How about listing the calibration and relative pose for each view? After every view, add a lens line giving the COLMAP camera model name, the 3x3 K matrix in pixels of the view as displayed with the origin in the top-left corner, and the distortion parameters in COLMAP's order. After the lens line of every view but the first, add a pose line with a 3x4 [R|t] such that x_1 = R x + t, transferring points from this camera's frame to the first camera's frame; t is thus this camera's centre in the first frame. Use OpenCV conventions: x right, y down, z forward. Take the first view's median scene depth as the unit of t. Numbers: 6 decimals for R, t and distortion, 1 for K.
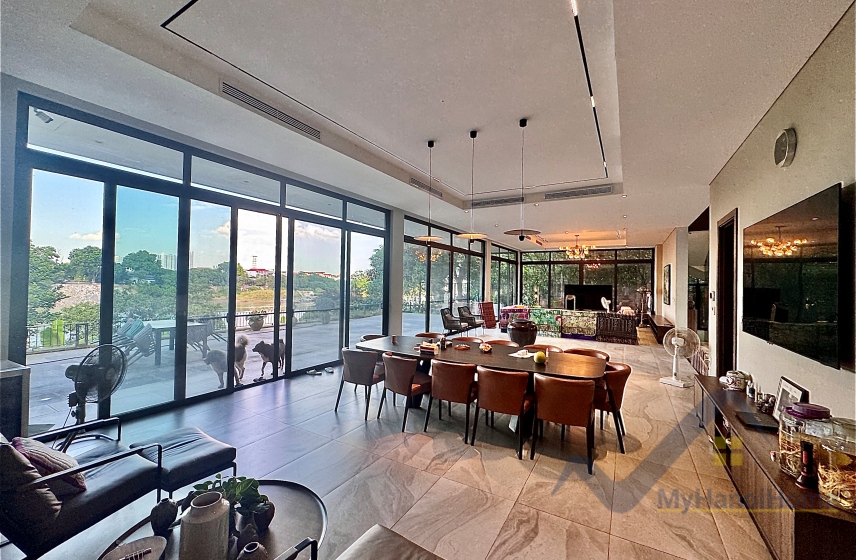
lens RADIAL K [[343.4, 0, 432.0], [0, 343.4, 279.8], [0, 0, 1]] dist [0.000824, 0.000257]
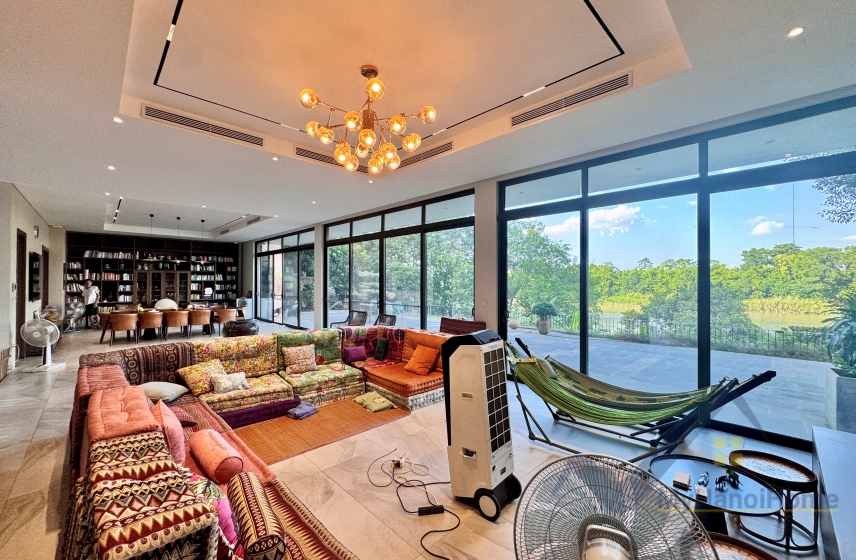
lens RADIAL K [[343.4, 0, 432.7], [0, 343.4, 279.5], [0, 0, 1]] dist [0.000824, 0.000257]
pose [[-0.261497, -0.018152, -0.965034, 0.487967], [0.000709, 0.999819, -0.018998, 0.012310], [0.965204, -0.005653, -0.261437, 0.820044]]
